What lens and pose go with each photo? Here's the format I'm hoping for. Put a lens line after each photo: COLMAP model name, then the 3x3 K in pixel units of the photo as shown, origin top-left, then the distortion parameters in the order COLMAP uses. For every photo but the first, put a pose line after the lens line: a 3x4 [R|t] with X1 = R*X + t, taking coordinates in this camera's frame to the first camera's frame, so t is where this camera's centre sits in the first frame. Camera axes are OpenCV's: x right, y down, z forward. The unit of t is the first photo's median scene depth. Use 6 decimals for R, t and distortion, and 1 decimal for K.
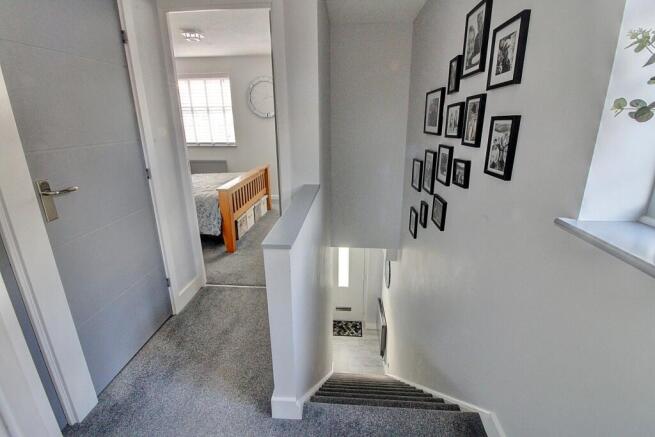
lens RADIAL K [[306.4, 0, 326.7], [0, 306.4, 214.1], [0, 0, 1]] dist [0.002622, -0.013009]
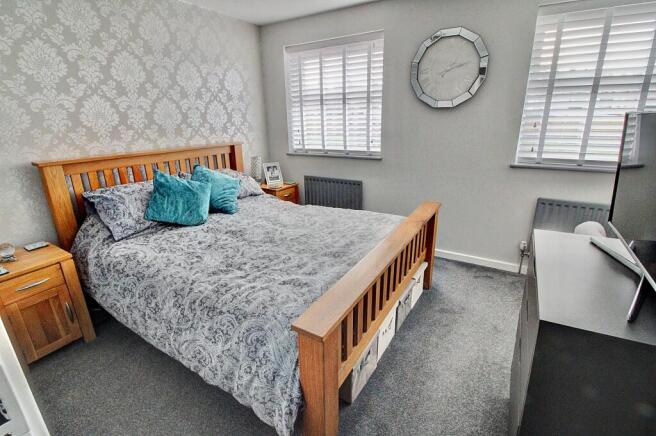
lens RADIAL K [[306.8, 0, 327.2], [0, 306.8, 213.6], [0, 0, 1]] dist [0.002622, -0.013009]
pose [[0.889720, 0.129091, -0.437875, -0.120039], [-0.121437, 0.991552, 0.045573, -0.137550], [0.440059, 0.012627, 0.897880, 0.441269]]
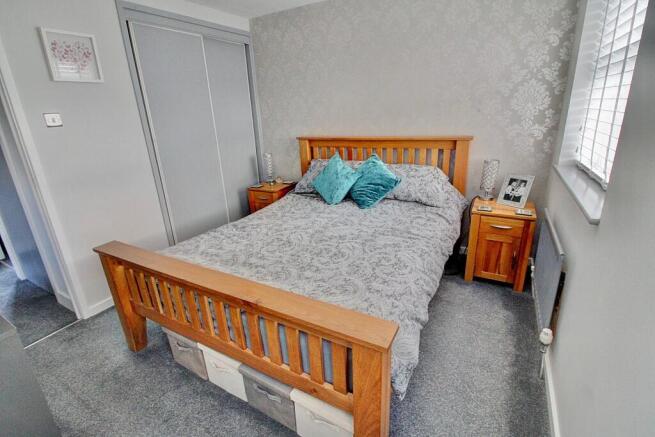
lens RADIAL K [[306.4, 0, 326.7], [0, 306.4, 214.1], [0, 0, 1]] dist [0.002622, -0.013009]
pose [[-0.423436, 0.317237, -0.848565, -0.030078], [-0.215360, 0.874582, 0.434428, -0.291322], [0.879956, 0.366699, -0.302009, 0.927939]]
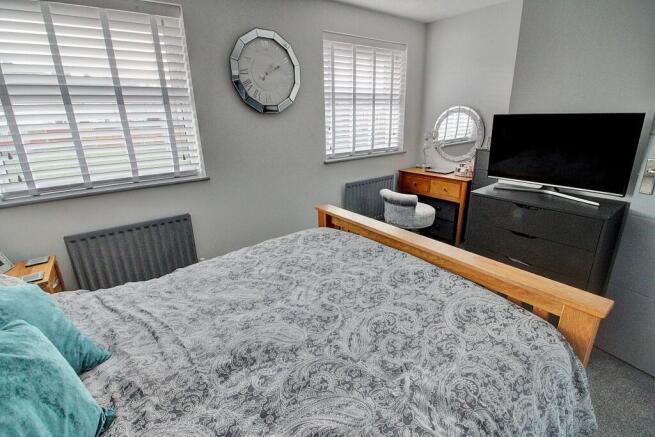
lens RADIAL K [[306.4, 0, 326.7], [0, 306.4, 214.1], [0, 0, 1]] dist [0.002622, -0.013009]
pose [[0.752491, -0.208824, 0.624619, -0.474802], [0.205534, 0.975495, 0.078519, -0.176680], [-0.625710, 0.069295, 0.776972, 0.562285]]
